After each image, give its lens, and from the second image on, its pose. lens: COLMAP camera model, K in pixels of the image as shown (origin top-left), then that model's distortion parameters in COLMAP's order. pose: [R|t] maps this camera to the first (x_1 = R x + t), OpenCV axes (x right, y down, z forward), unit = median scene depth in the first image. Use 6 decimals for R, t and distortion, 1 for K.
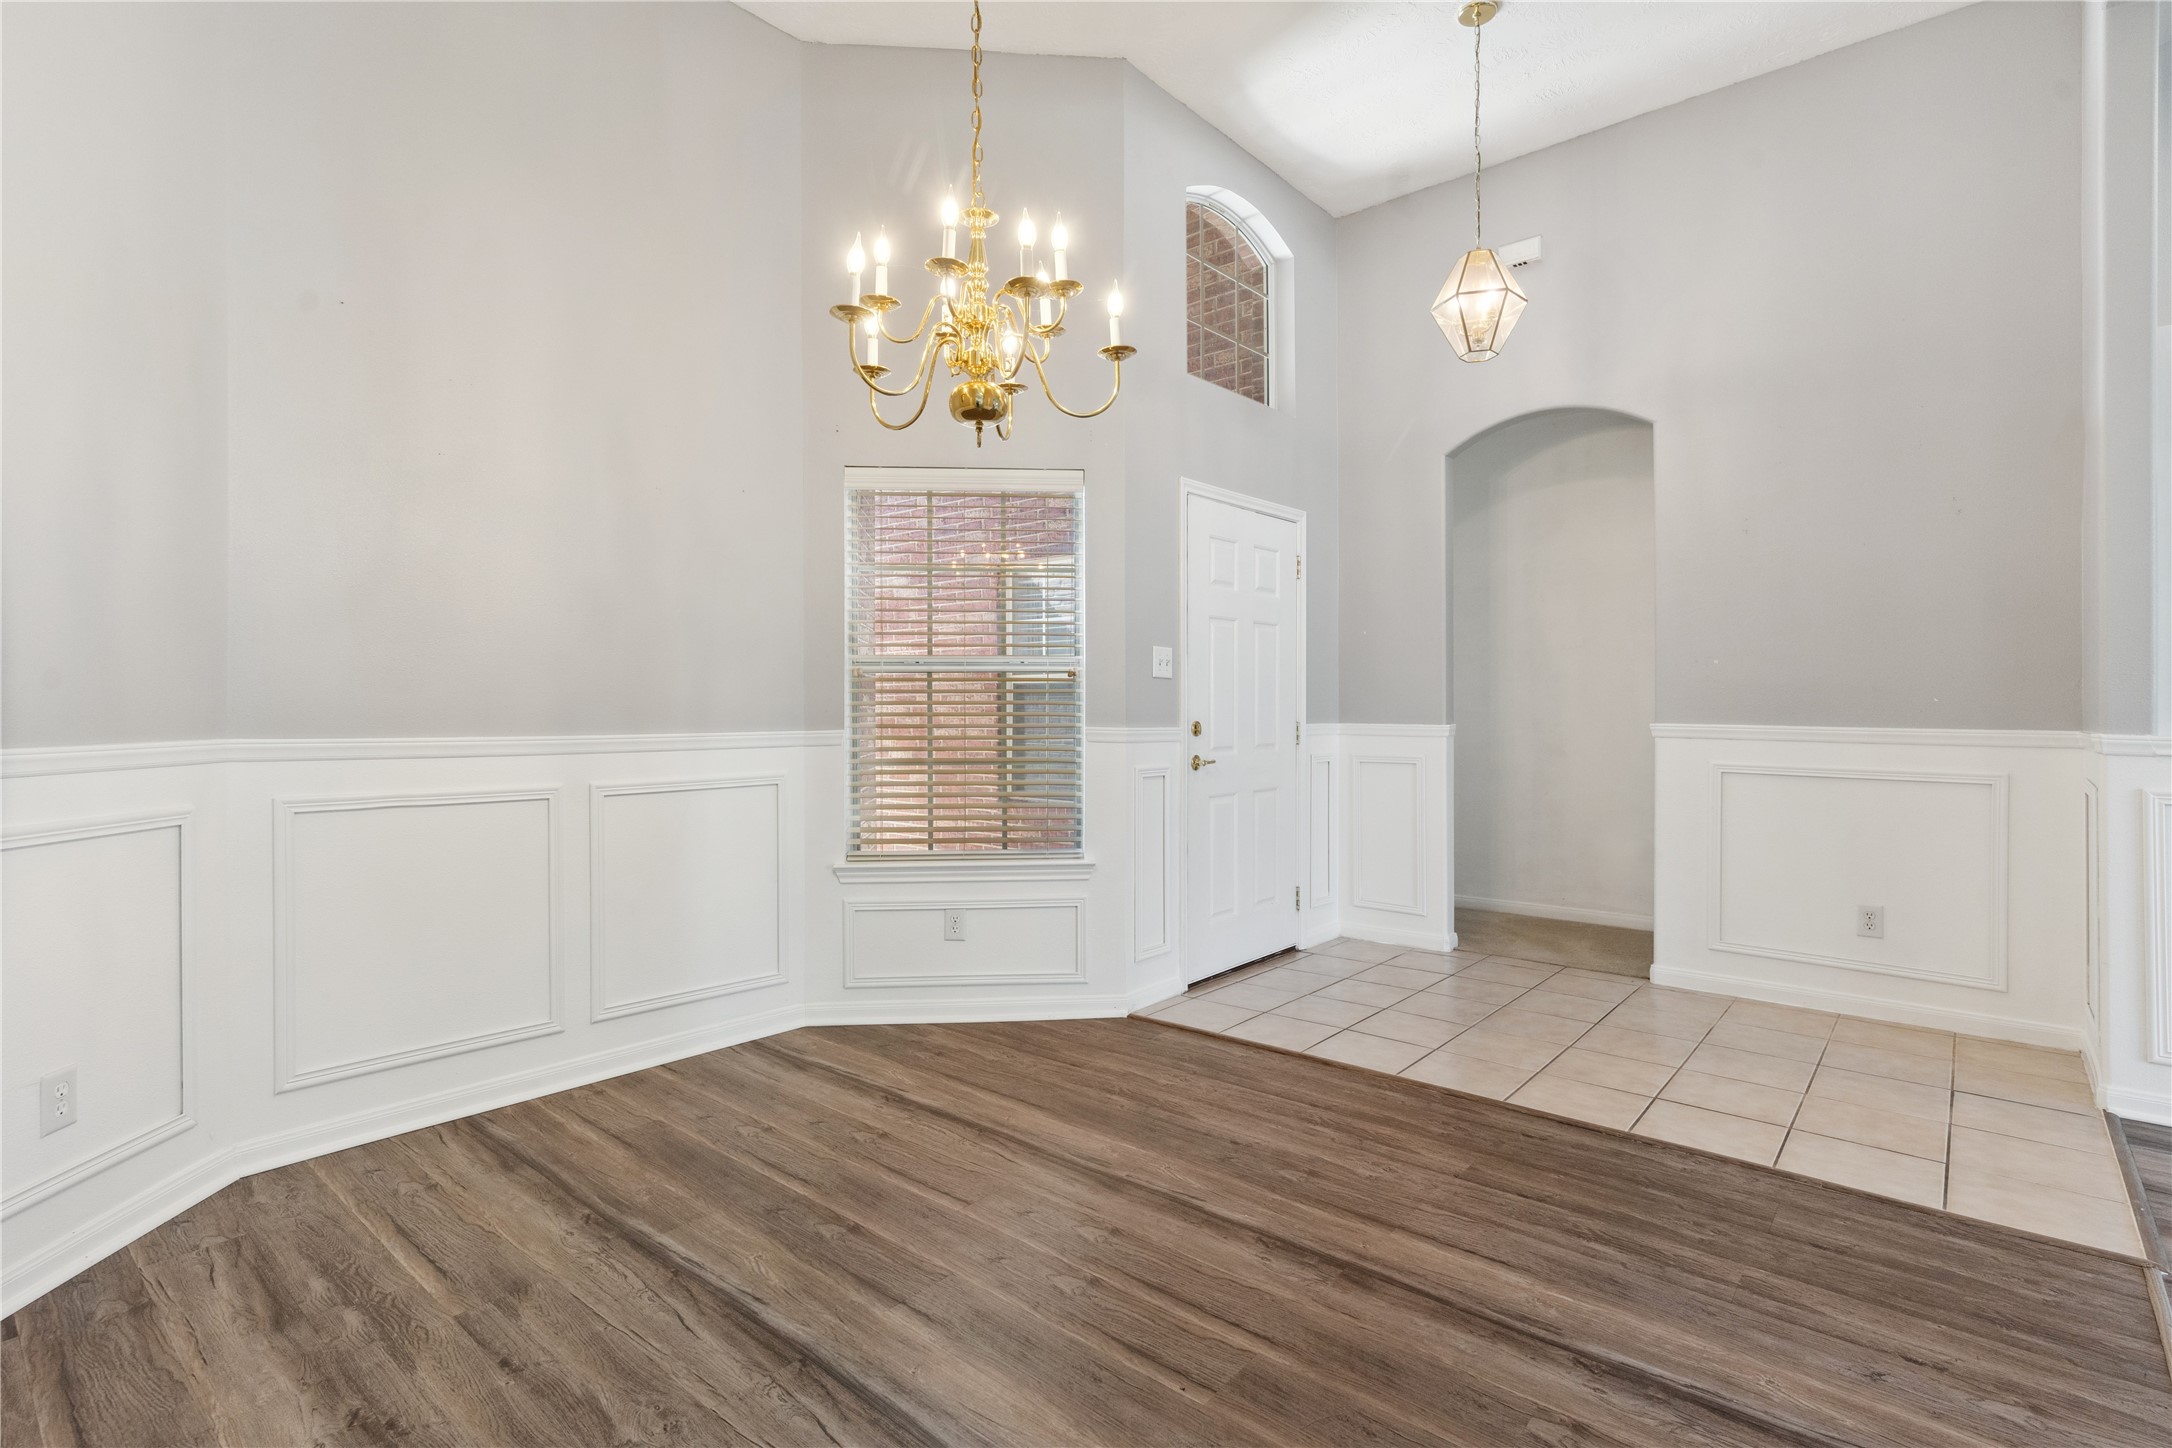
lens RADIAL K [[1036.6, 0, 1085.5], [0, 1036.6, 697.8], [0, 0, 1]] dist [0.002796, -0.000732]
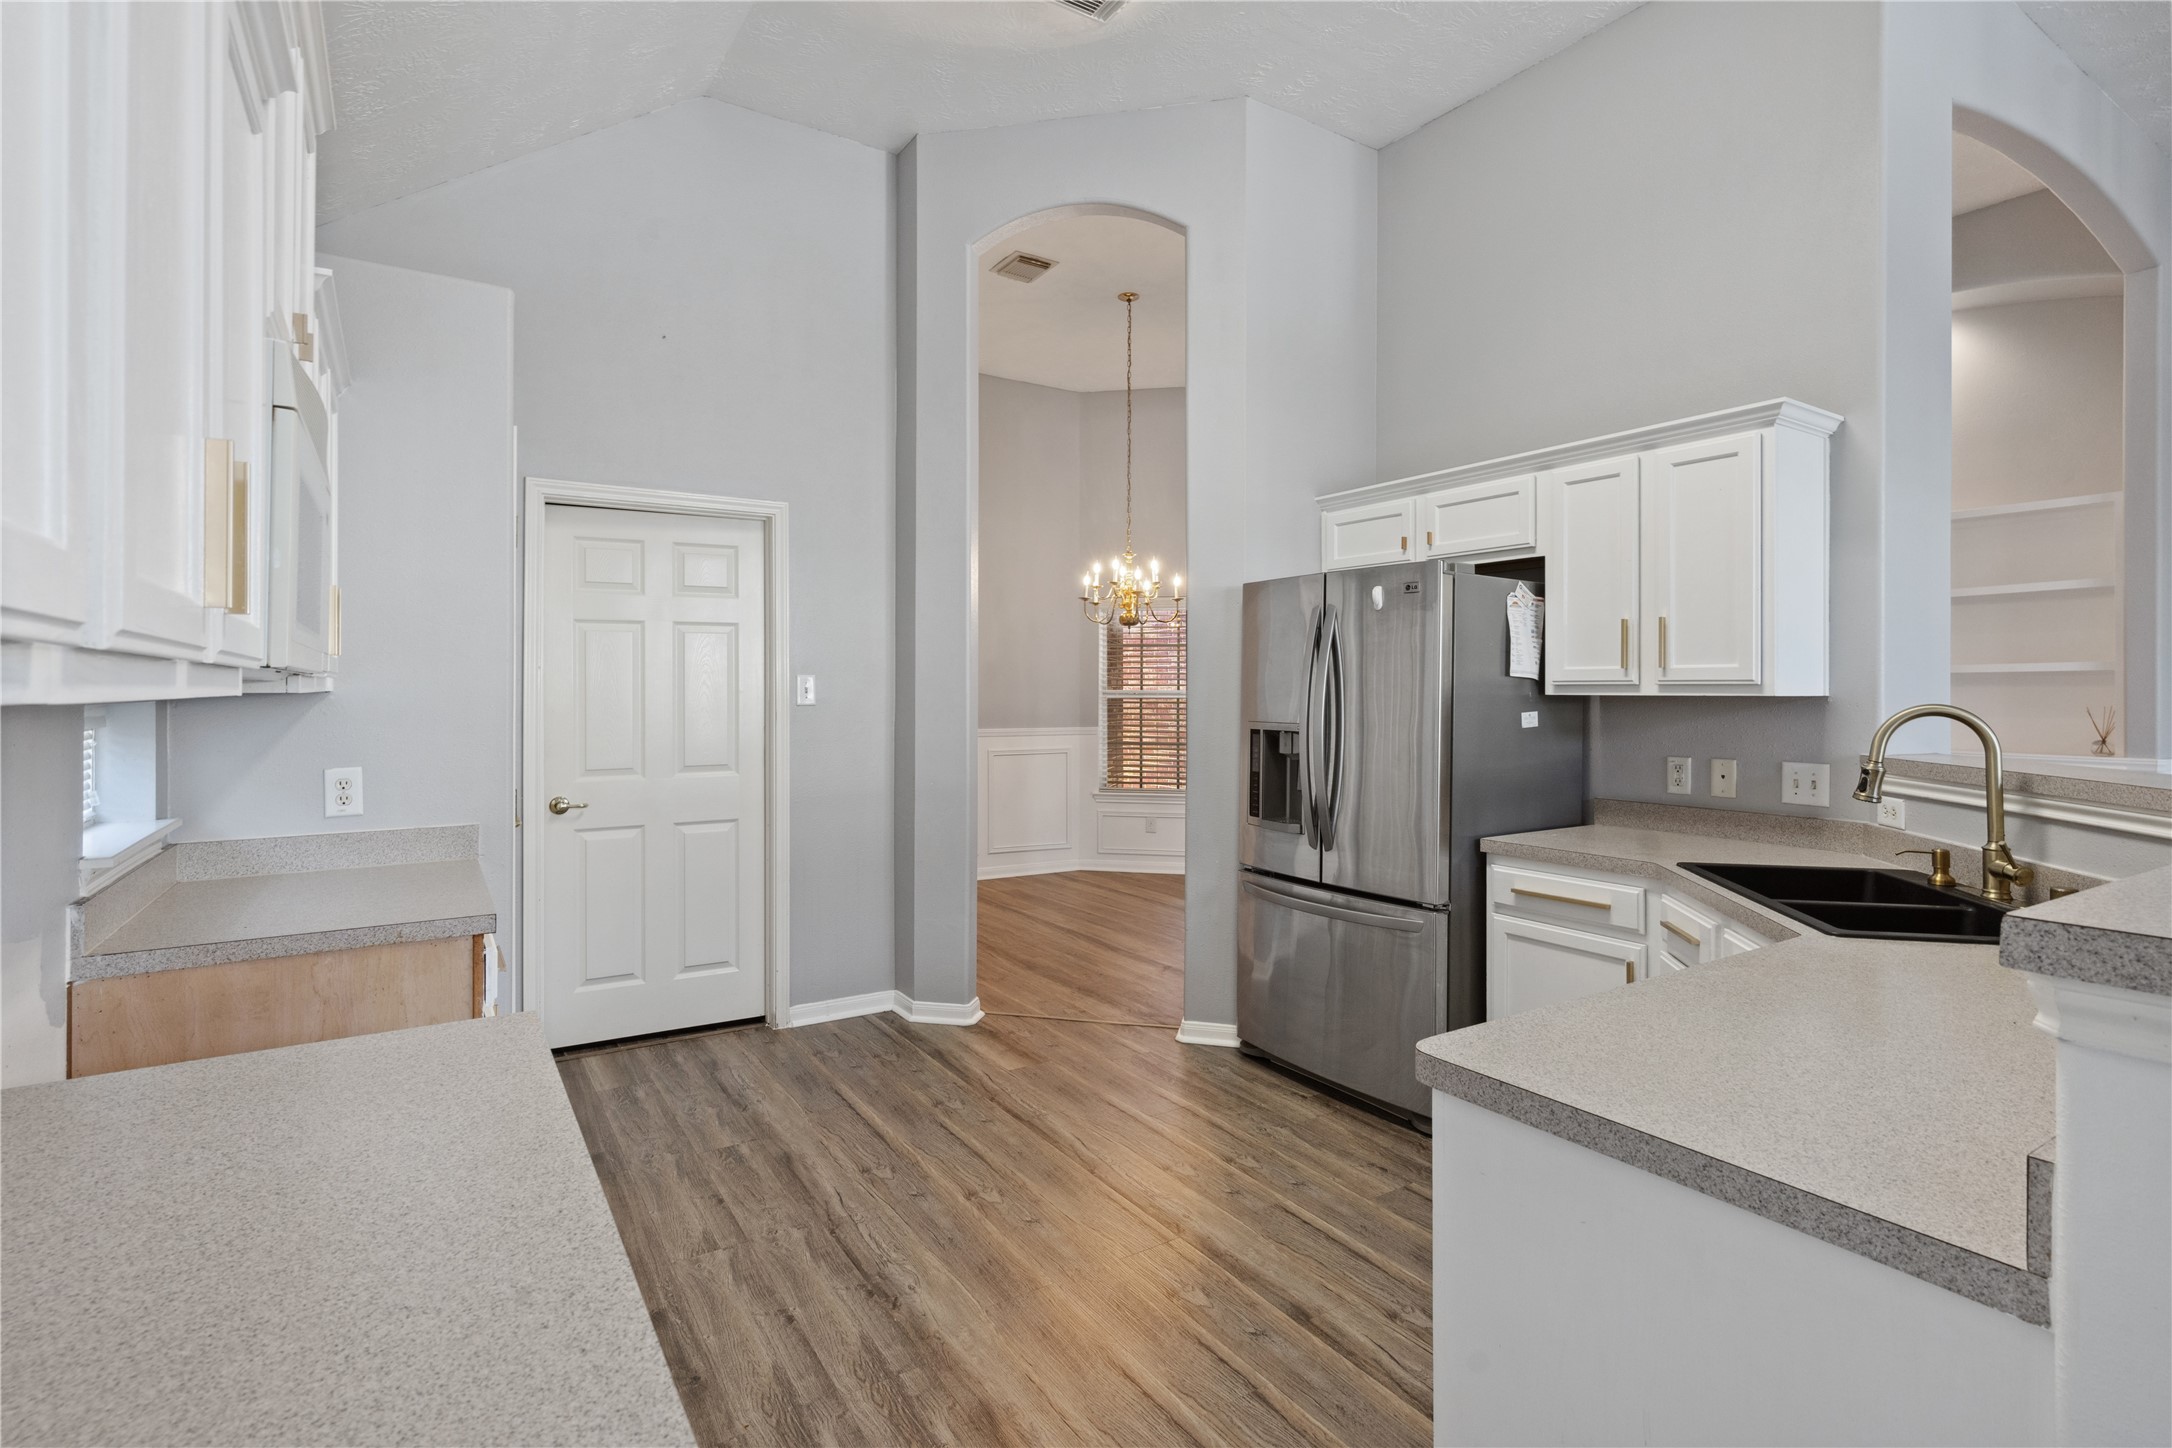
lens RADIAL K [[1036.6, 0, 1064.5], [0, 1036.6, 681.9], [0, 0, 1]] dist [0.002796, -0.000732]
pose [[0.953247, 0.002129, -0.302185, 0.454350], [-0.003039, 0.999992, -0.002542, -0.075657], [0.302178, 0.003342, 0.953246, -1.375957]]
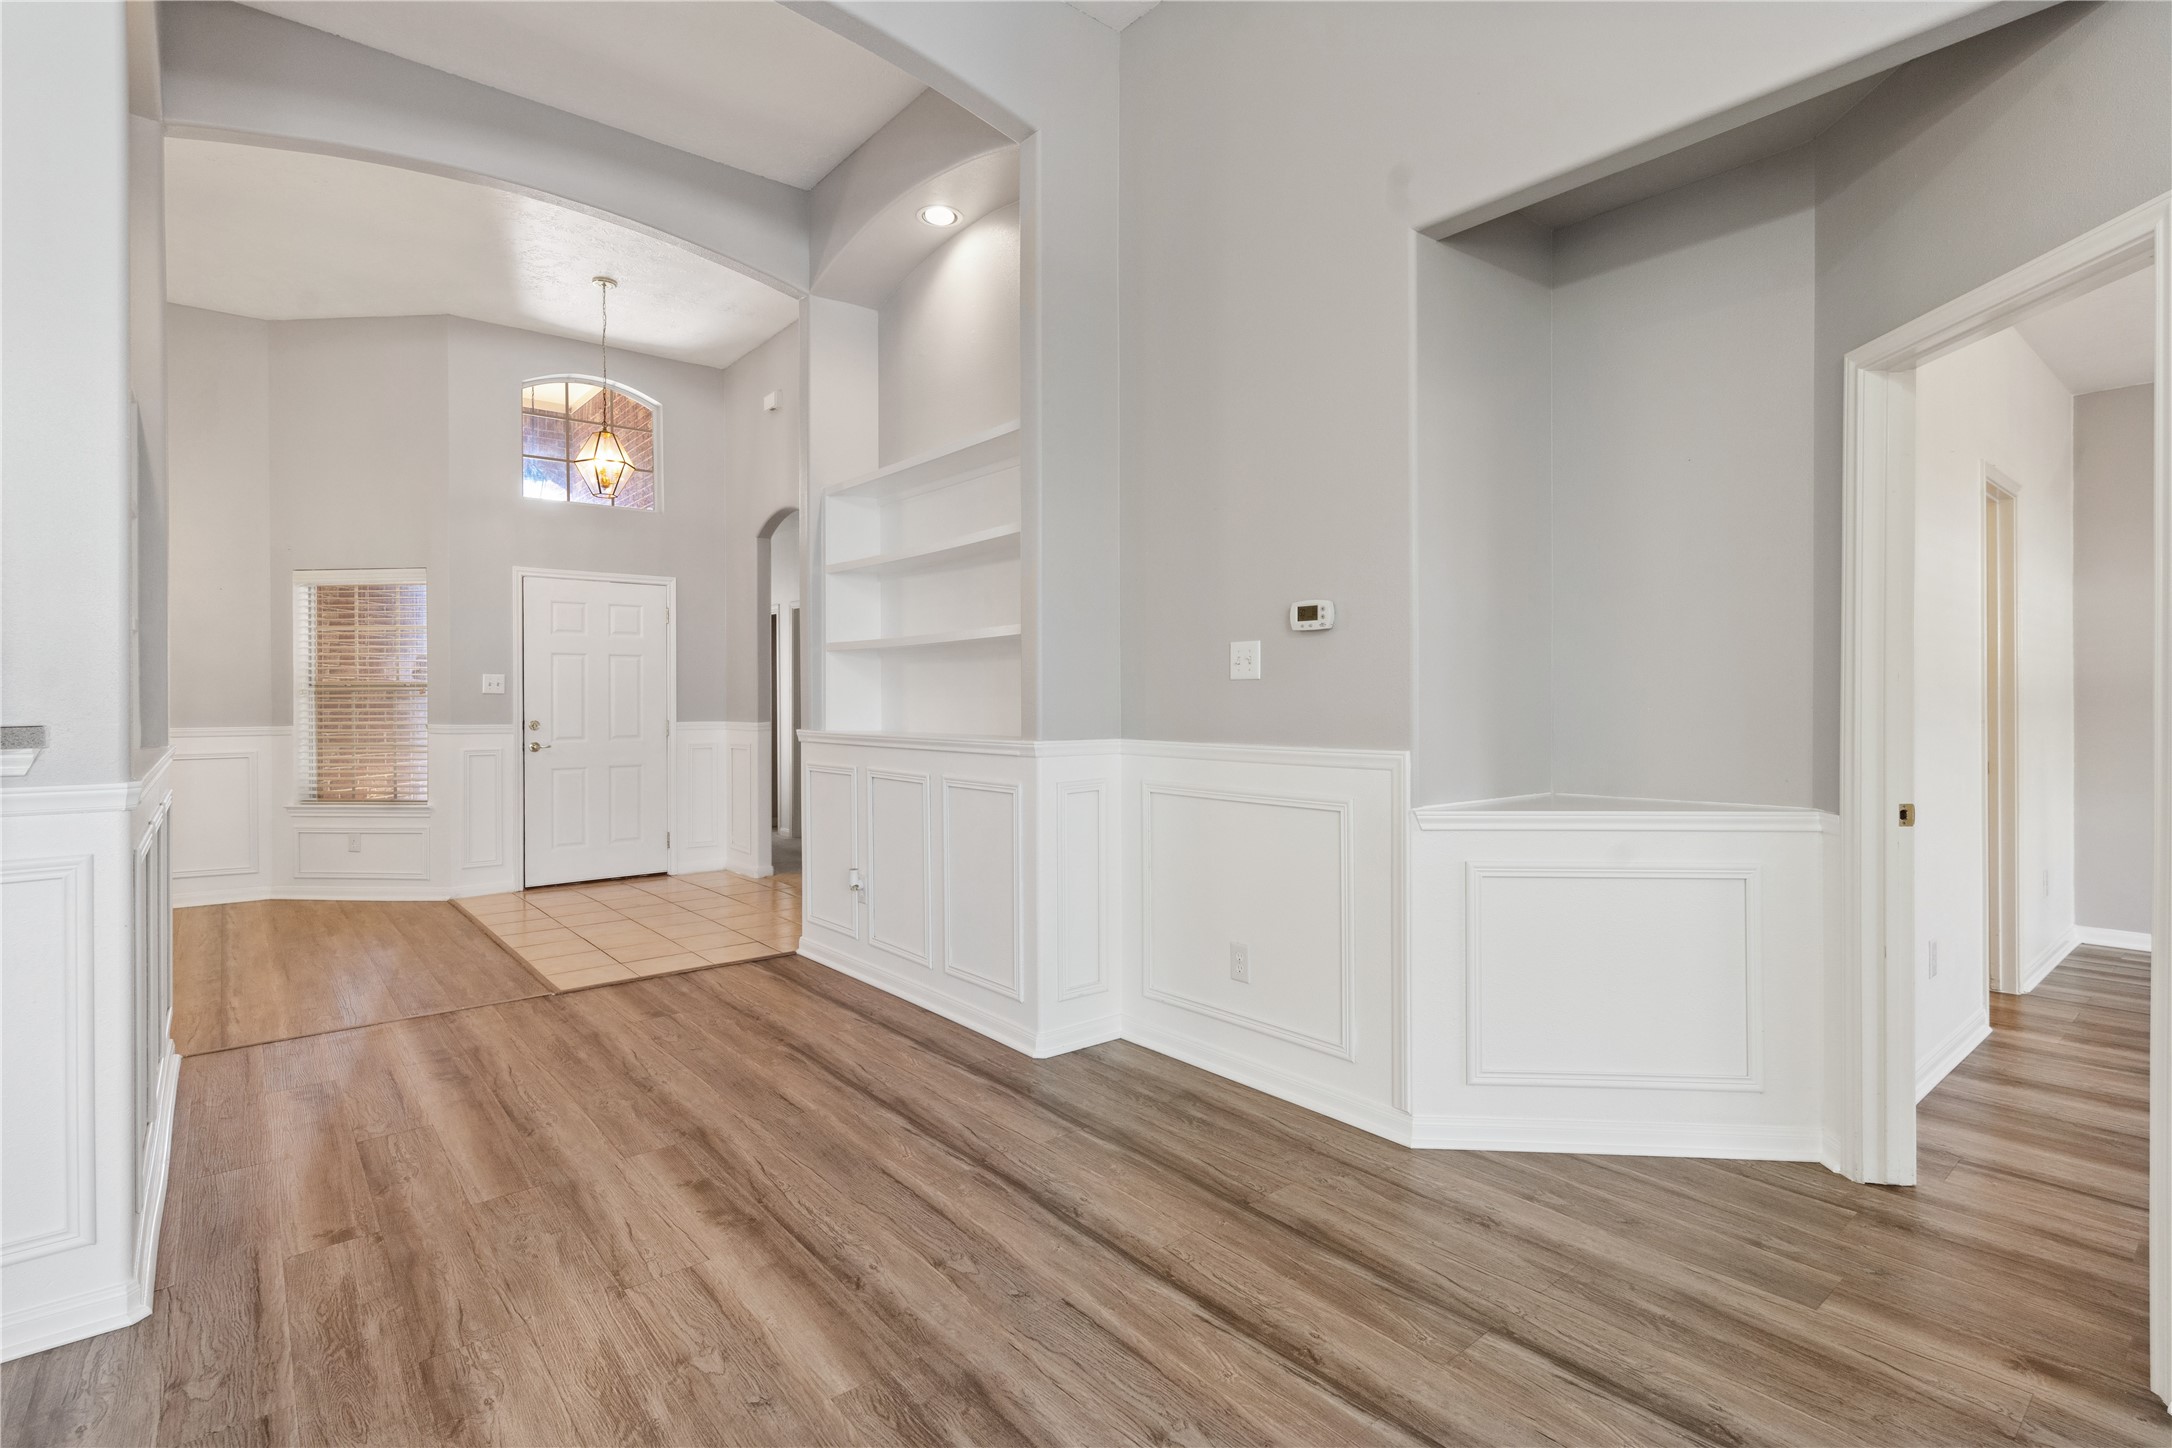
lens RADIAL K [[1036.6, 0, 1087.2], [0, 1036.6, 700.9], [0, 0, 1]] dist [0.002796, -0.000732]
pose [[0.985288, -0.003246, -0.170873, 1.879660], [0.004633, 0.999959, 0.007716, -0.023926], [0.170841, -0.008394, 0.985263, -0.631527]]
